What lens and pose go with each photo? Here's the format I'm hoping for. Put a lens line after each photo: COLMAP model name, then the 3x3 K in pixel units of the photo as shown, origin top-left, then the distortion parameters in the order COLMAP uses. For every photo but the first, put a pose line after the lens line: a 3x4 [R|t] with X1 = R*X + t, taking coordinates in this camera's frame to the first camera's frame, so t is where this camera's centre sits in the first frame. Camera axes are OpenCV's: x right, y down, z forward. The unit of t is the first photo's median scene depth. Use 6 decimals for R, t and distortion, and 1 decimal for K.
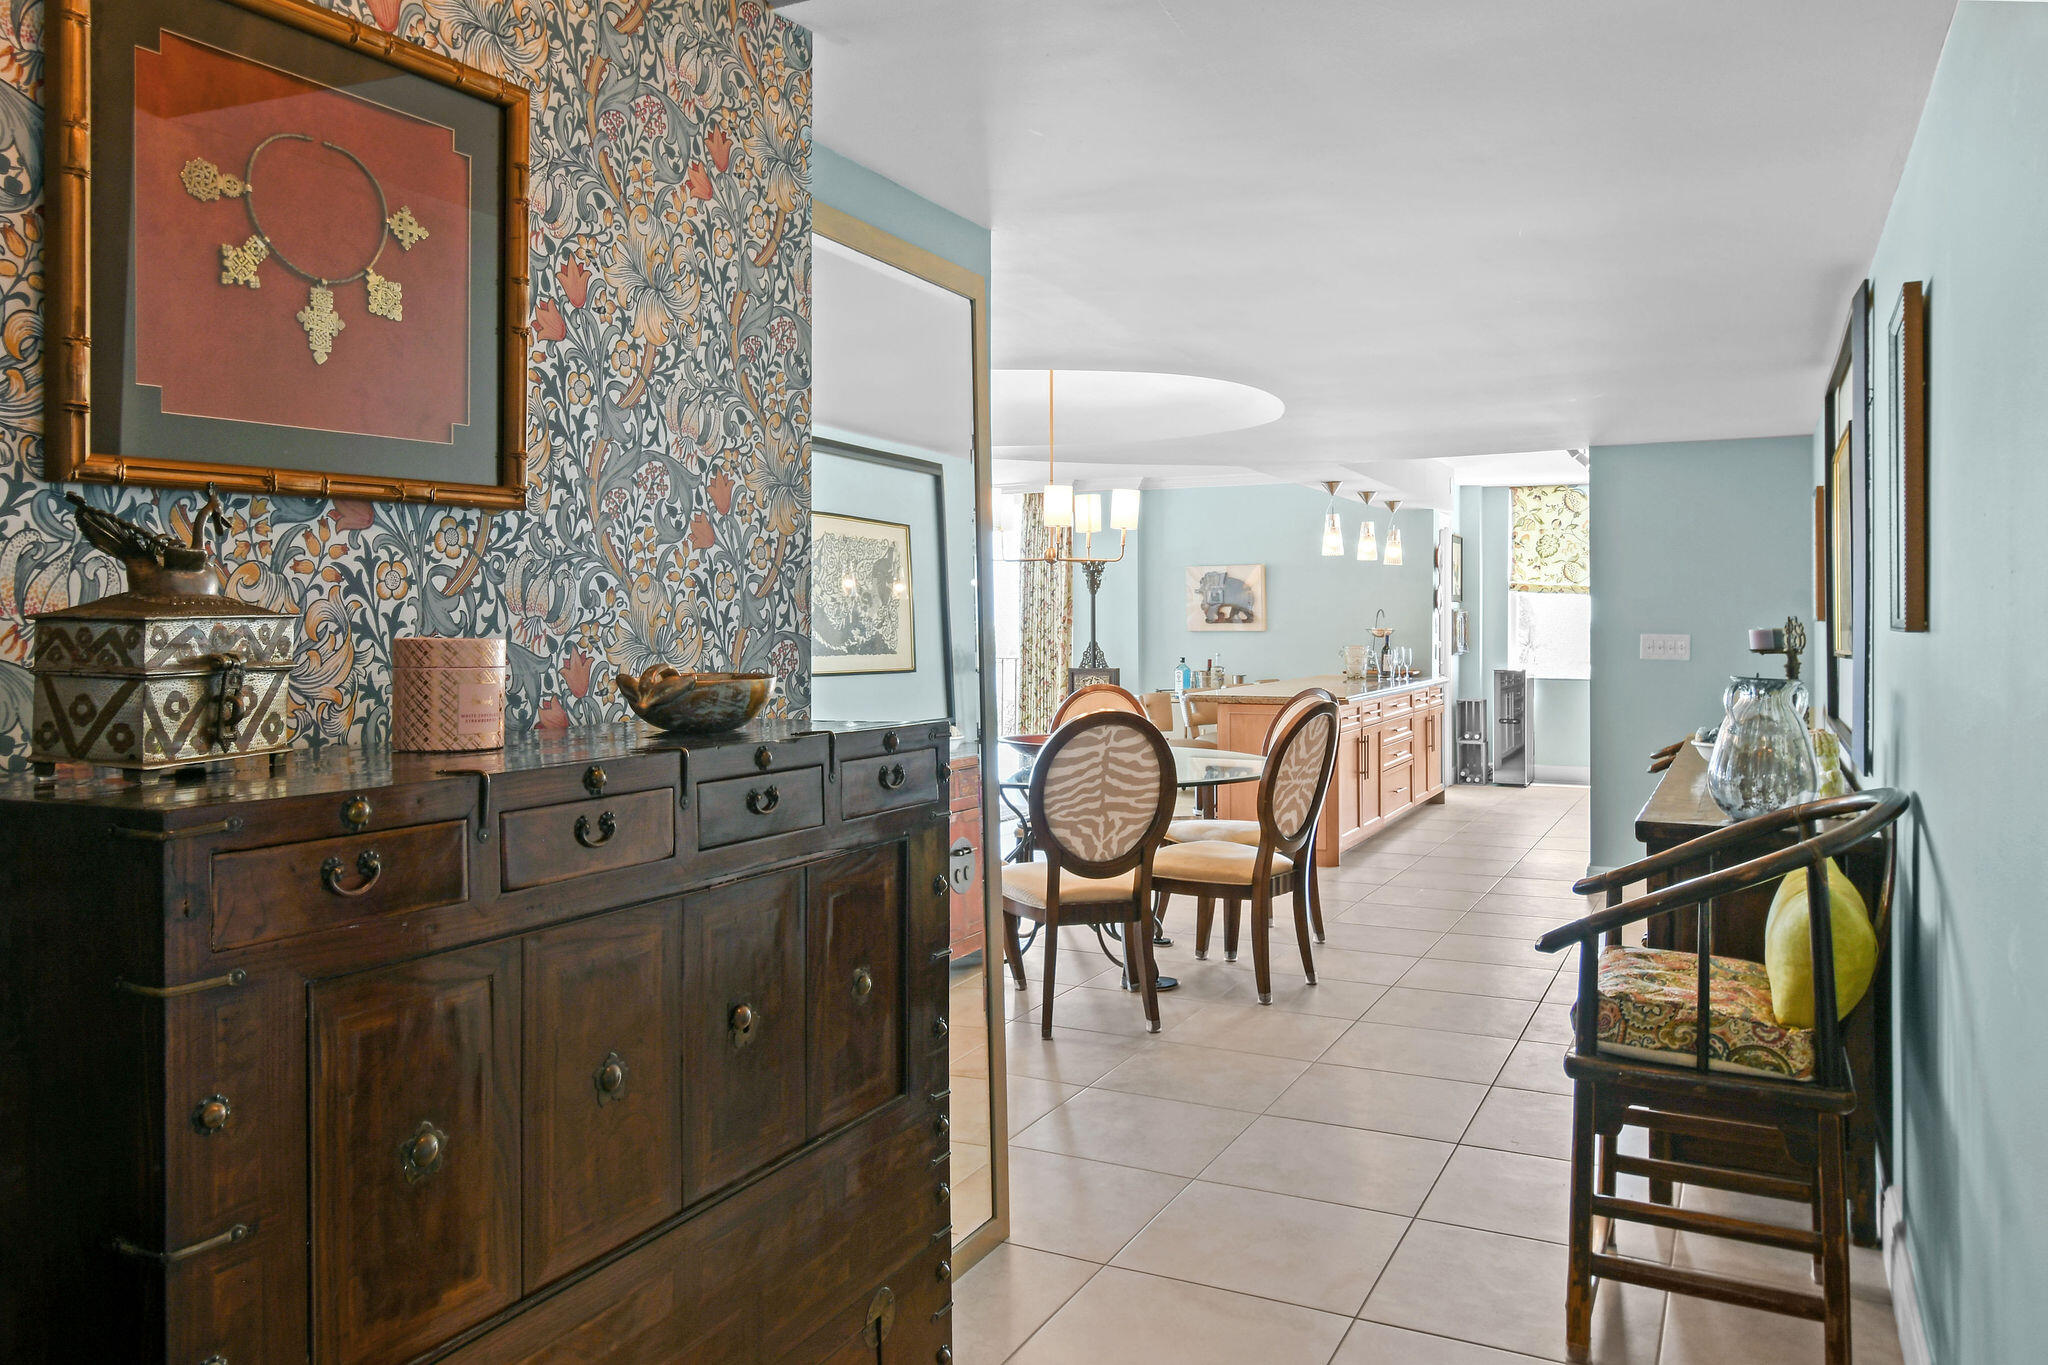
lens RADIAL K [[1445.4, 0, 1028.0], [0, 1445.4, 669.7], [0, 0, 1]] dist [-0.003806, -0.000428]
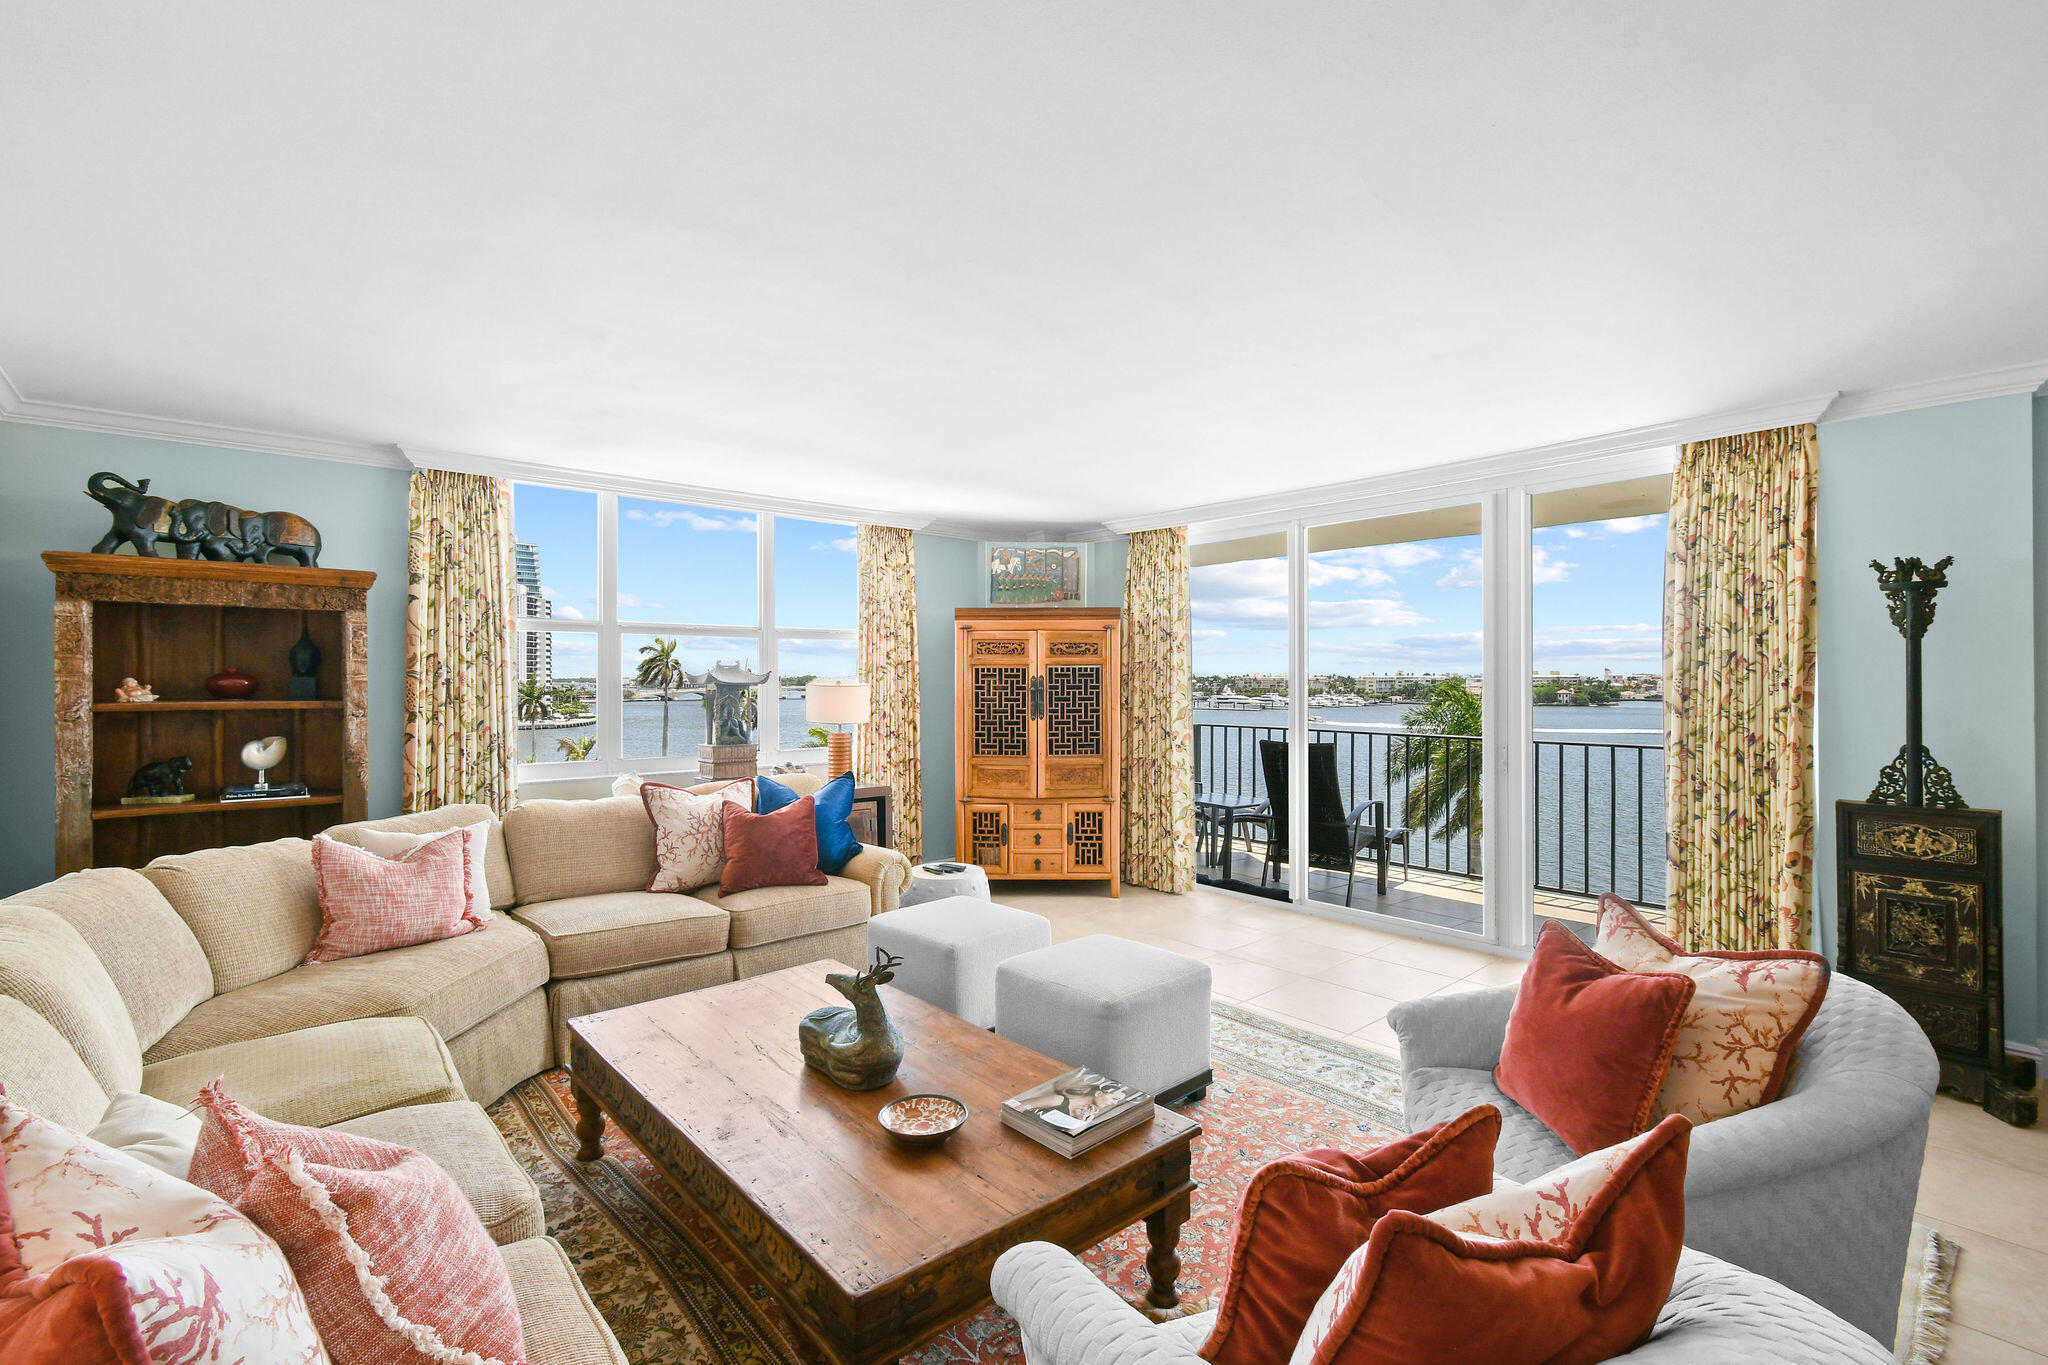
lens RADIAL K [[903.2, 0, 1022.5], [0, 903.2, 682.5], [0, 0, 1]] dist [0.018158, 0.000249]
pose [[0.927397, 0.000939, -0.374078, -0.101804], [-0.010223, 0.999687, -0.022835, -0.029643], [0.373939, 0.025001, 0.927116, 0.639774]]
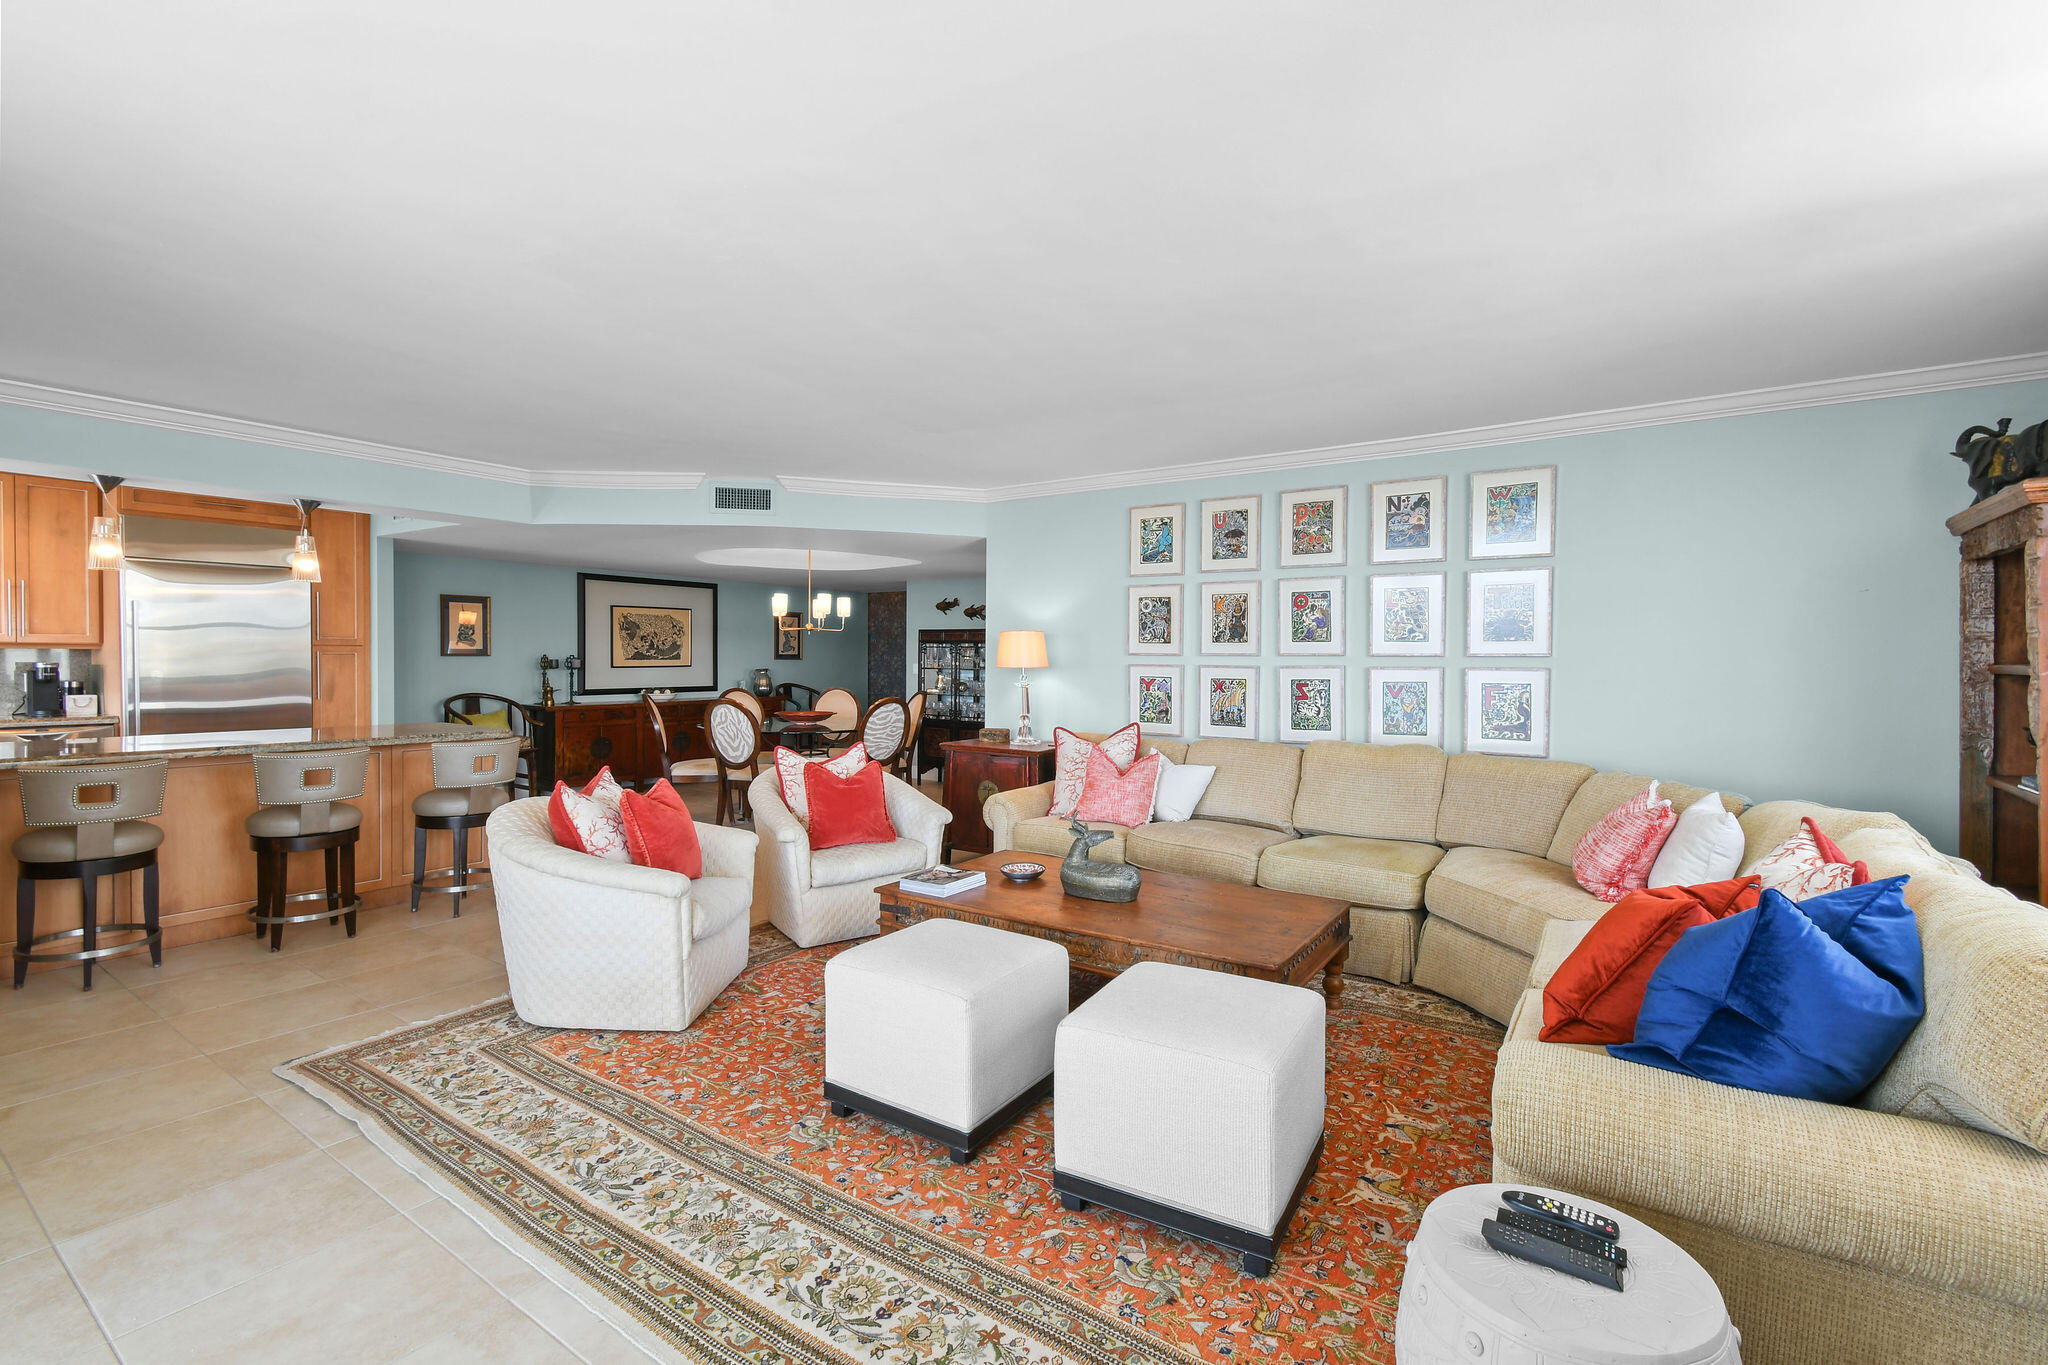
lens RADIAL K [[903.2, 0, 1019.0], [0, 903.2, 673.3], [0, 0, 1]] dist [0.018158, 0.000249]
pose [[-0.991757, -0.004668, 0.128046, -0.170920], [0.000078, 0.999314, 0.037039, -0.032415], [-0.128131, 0.036744, -0.991076, 0.908010]]
